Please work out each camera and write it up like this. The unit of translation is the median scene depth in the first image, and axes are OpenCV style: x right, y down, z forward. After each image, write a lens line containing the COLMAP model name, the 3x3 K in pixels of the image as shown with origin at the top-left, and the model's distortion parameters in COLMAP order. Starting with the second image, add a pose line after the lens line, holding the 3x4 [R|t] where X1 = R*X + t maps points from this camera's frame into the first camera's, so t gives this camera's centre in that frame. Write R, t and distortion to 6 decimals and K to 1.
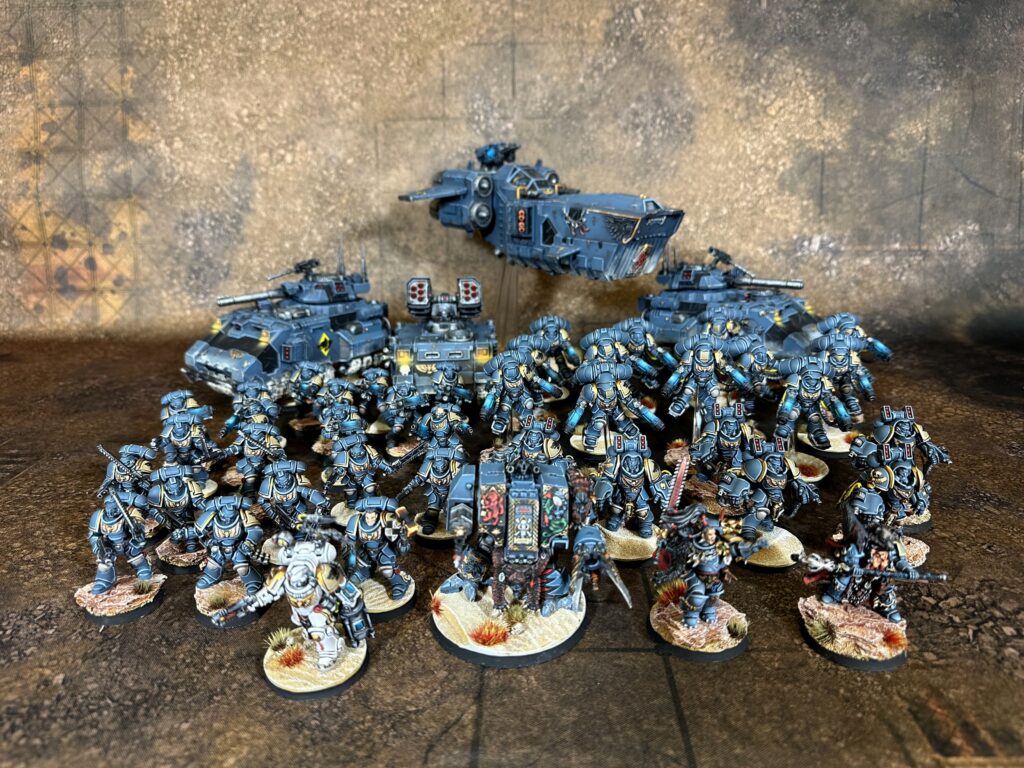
lens RADIAL K [[711.7, 0, 519.6], [0, 711.7, 390.0], [0, 0, 1]] dist [-0.013948, 0.004760]
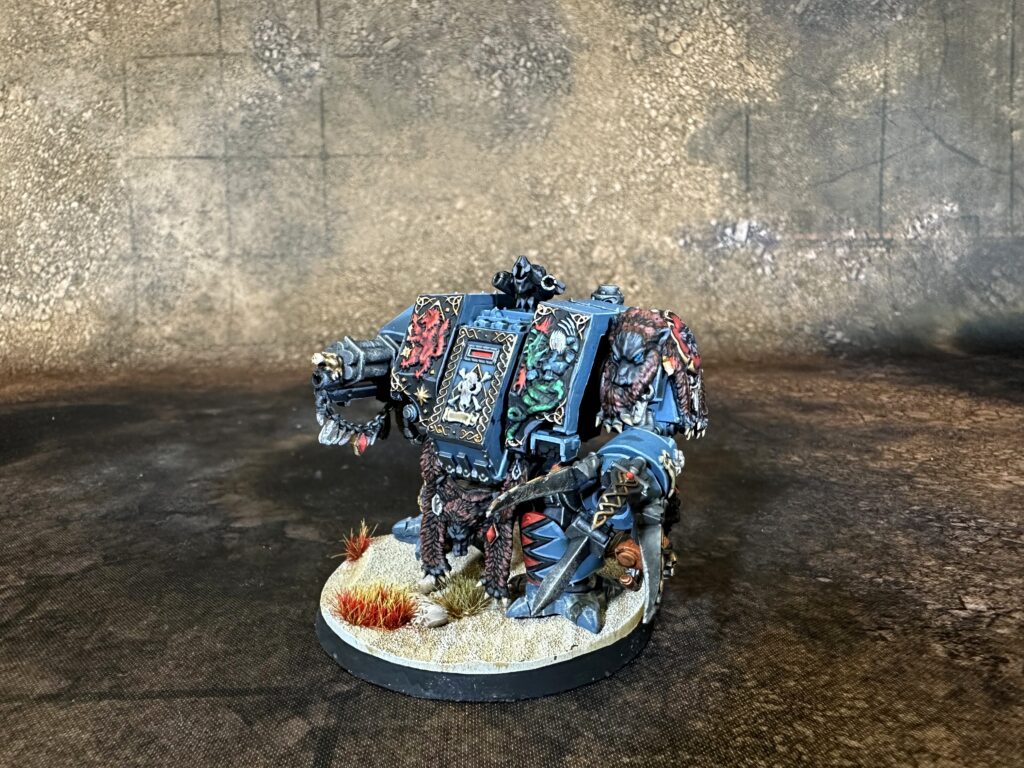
lens RADIAL K [[711.7, 0, 472.0], [0, 711.7, 459.6], [0, 0, 1]] dist [-0.013948, 0.004760]
pose [[0.998628, -0.016167, 0.049812, 0.101509], [0.018984, 0.998216, -0.056612, 0.064910], [-0.048808, 0.057480, 0.997153, 0.305614]]
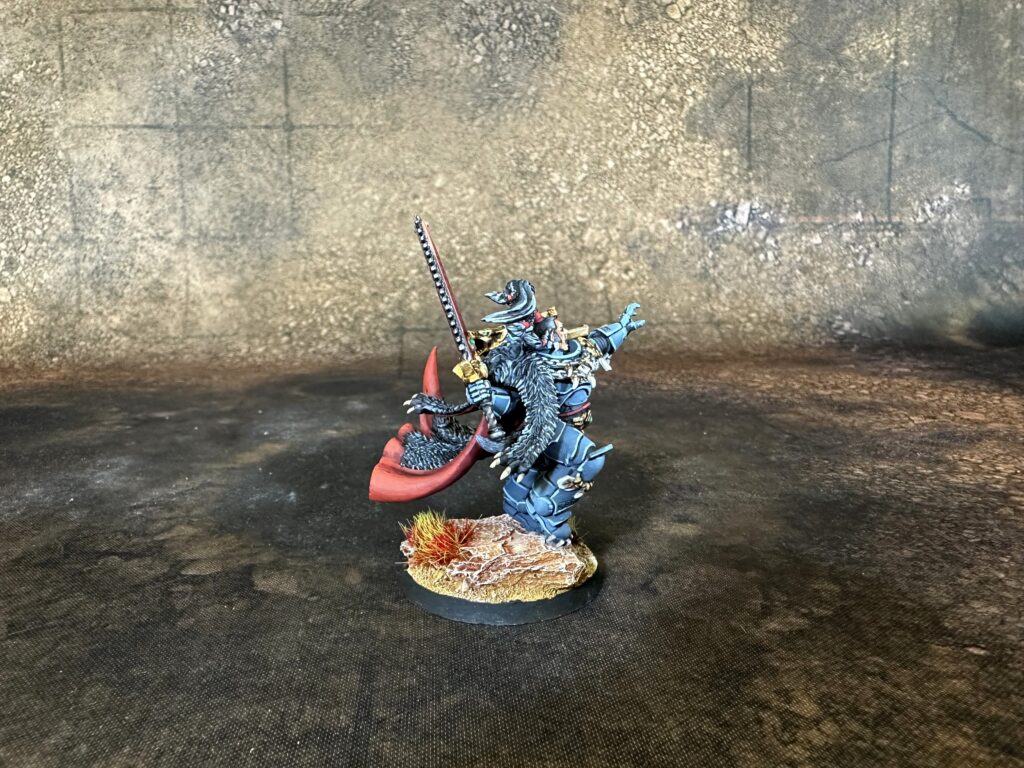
lens RADIAL K [[711.7, 0, 463.5], [0, 711.7, 466.8], [0, 0, 1]] dist [-0.013948, 0.004760]
pose [[0.995926, -0.025161, 0.086598, 0.088125], [0.028160, 0.999039, -0.033577, 0.051002], [-0.085670, 0.035879, 0.995677, 0.364669]]
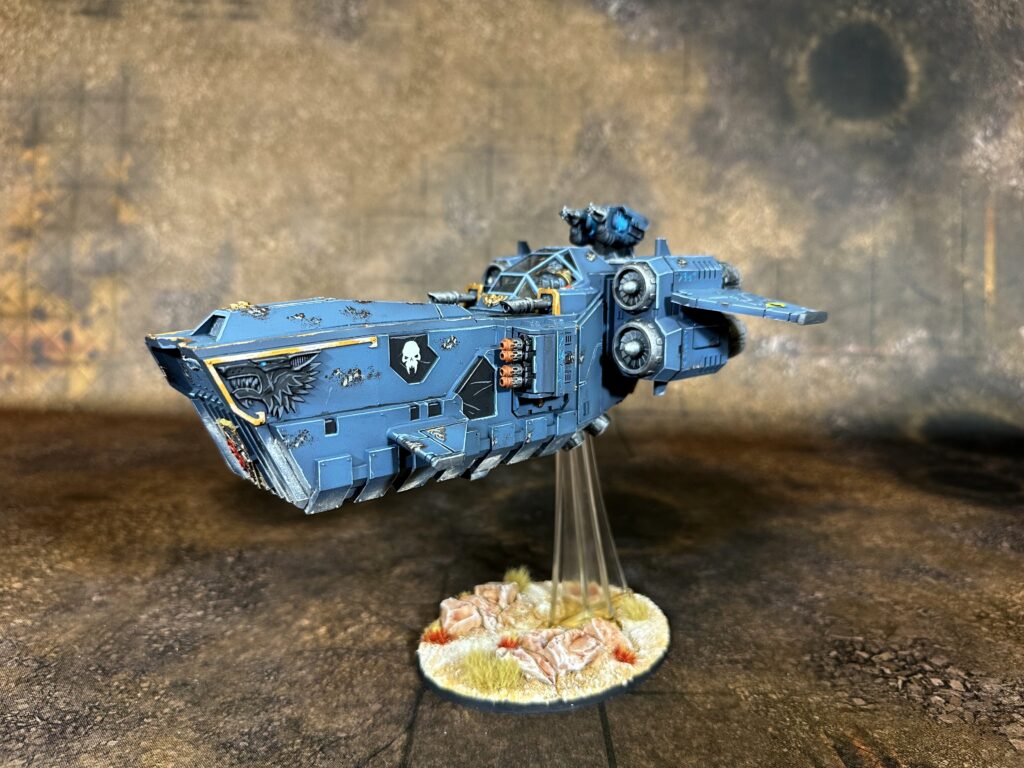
lens RADIAL K [[724.7, 0, 515.8], [0, 724.7, 391.8], [0, 0, 1]] dist [-0.004421, -0.025342]
pose [[0.999104, 0.035741, 0.022668, 0.017263], [-0.031825, 0.987511, -0.154300, 0.040392], [-0.027899, 0.153441, 0.987764, -0.028170]]
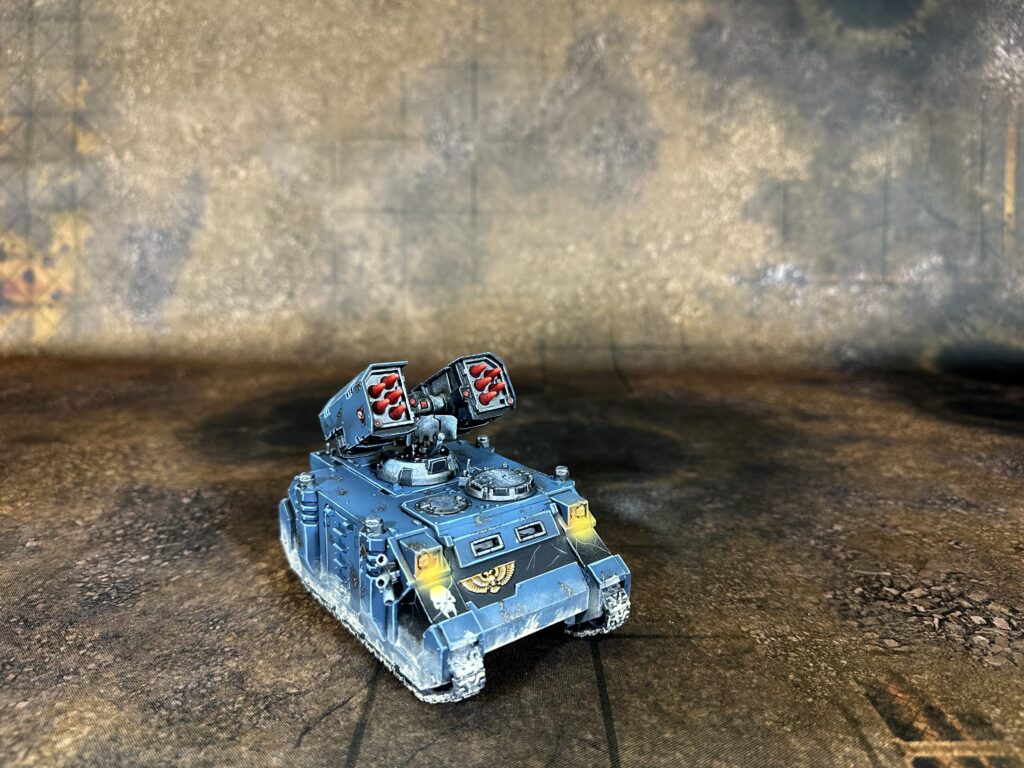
lens RADIAL K [[724.7, 0, 515.3], [0, 724.7, 389.0], [0, 0, 1]] dist [-0.004421, -0.025342]
pose [[0.999494, 0.018277, 0.026038, 0.028928], [-0.015750, 0.995431, -0.094173, 0.054856], [-0.027641, 0.093715, 0.995215, 0.030705]]
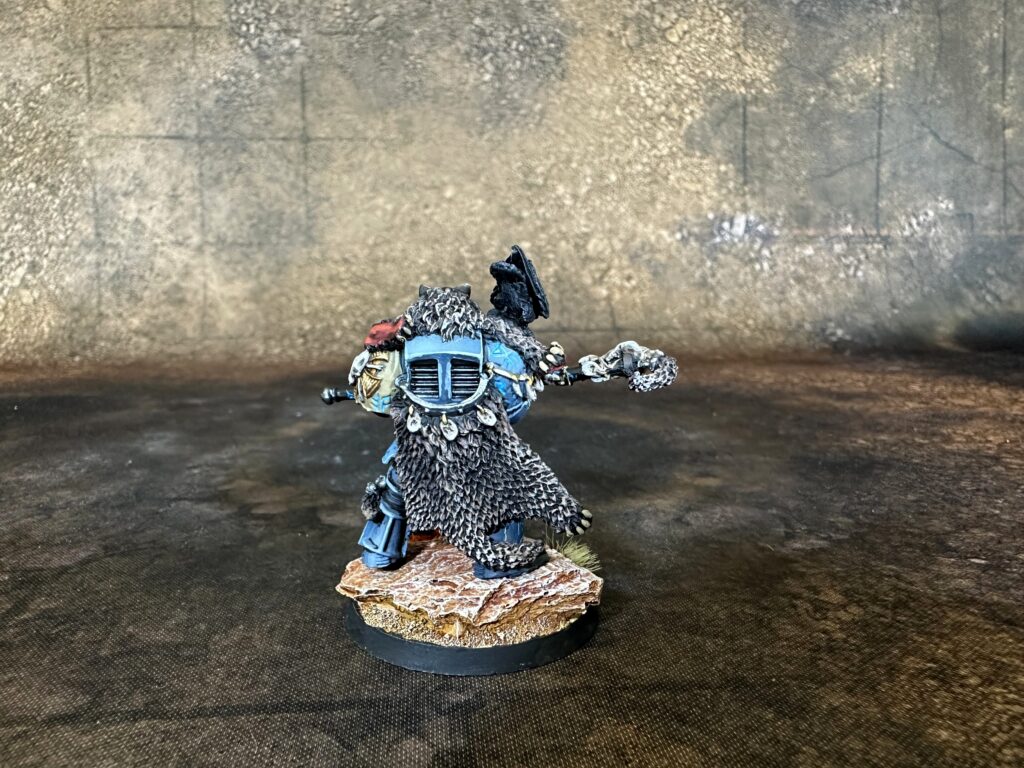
lens RADIAL K [[711.7, 0, 462.6], [0, 711.7, 471.0], [0, 0, 1]] dist [-0.013948, 0.004760]
pose [[0.994650, -0.019778, 0.101389, 0.067201], [0.026236, 0.997684, -0.062759, 0.075916], [-0.099913, 0.065083, 0.992865, 0.347458]]
